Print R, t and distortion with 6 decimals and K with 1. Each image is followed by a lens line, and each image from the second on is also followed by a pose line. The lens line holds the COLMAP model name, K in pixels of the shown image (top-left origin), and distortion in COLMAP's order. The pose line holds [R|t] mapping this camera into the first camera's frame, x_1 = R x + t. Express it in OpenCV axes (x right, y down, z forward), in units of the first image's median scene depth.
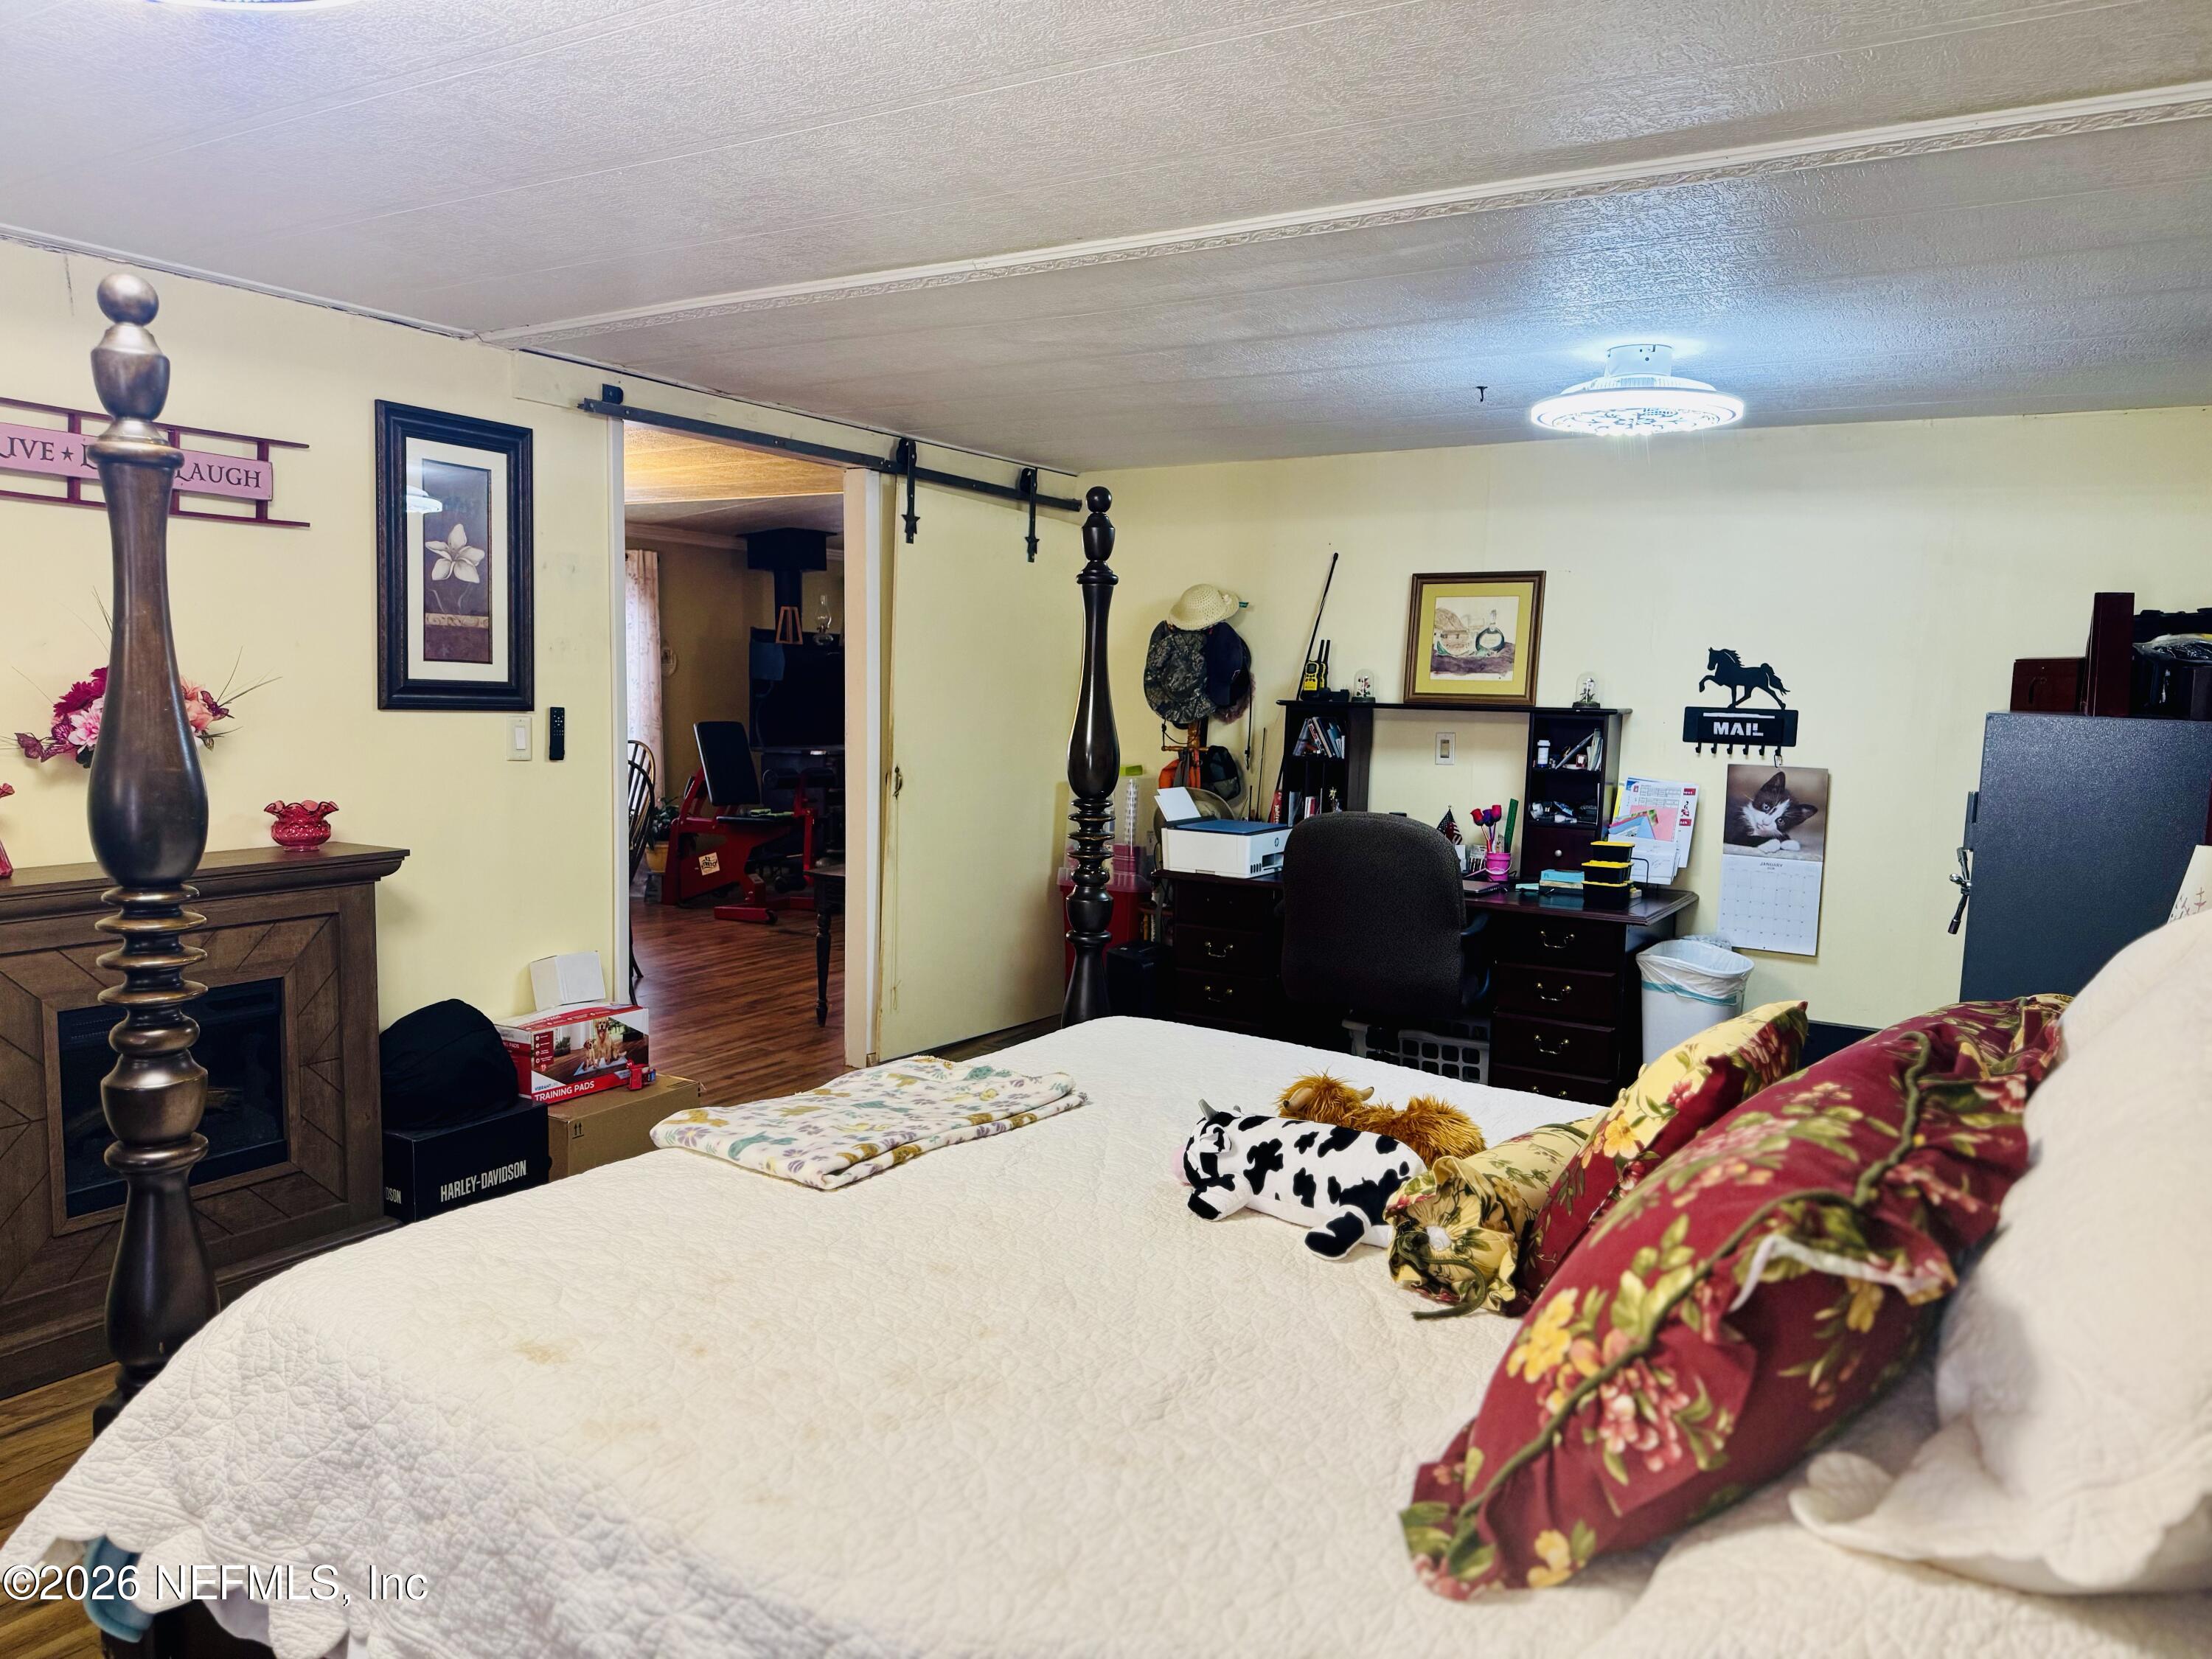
lens RADIAL K [[1562.3, 0, 1098.0], [0, 1562.3, 843.2], [0, 0, 1]] dist [0.139536, -0.194668]
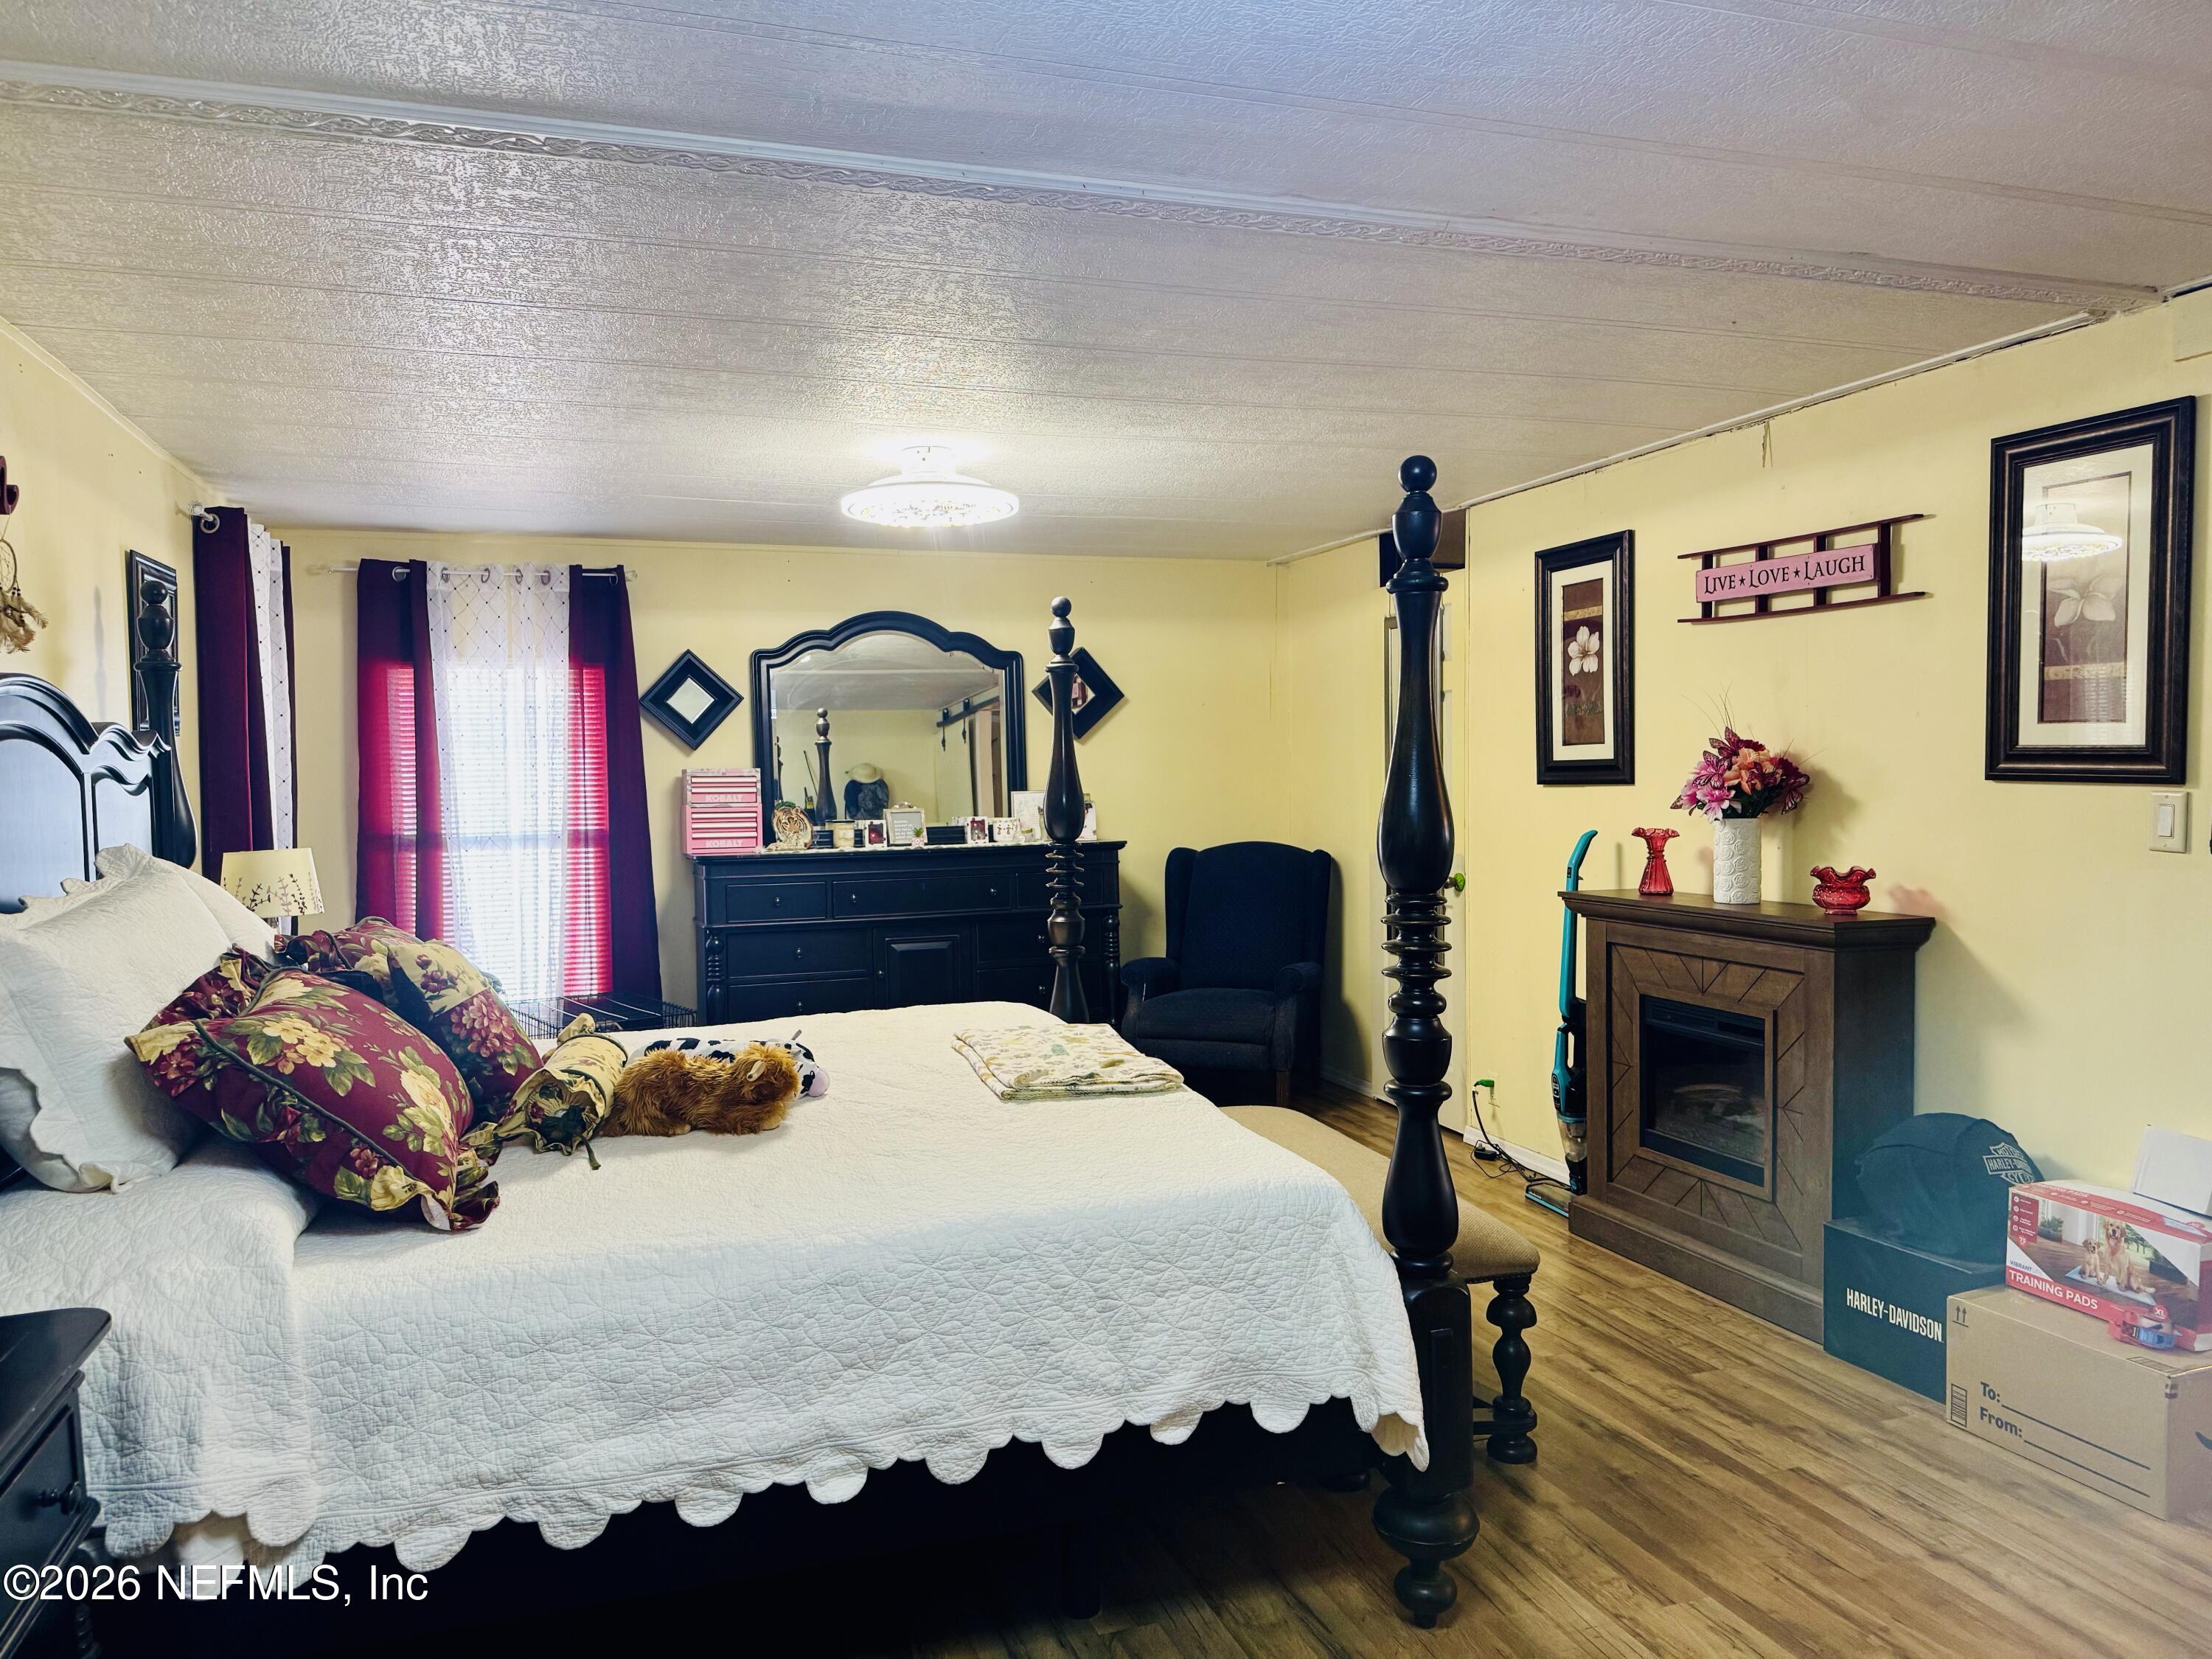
lens RADIAL K [[1562.3, 0, 1098.0], [0, 1562.3, 843.2], [0, 0, 1]] dist [0.139536, -0.194668]
pose [[-0.640762, 0.055070, -0.765762, 0.228377], [-0.049617, 0.992368, 0.112885, -0.050878], [0.766135, 0.110327, -0.633139, 0.481561]]
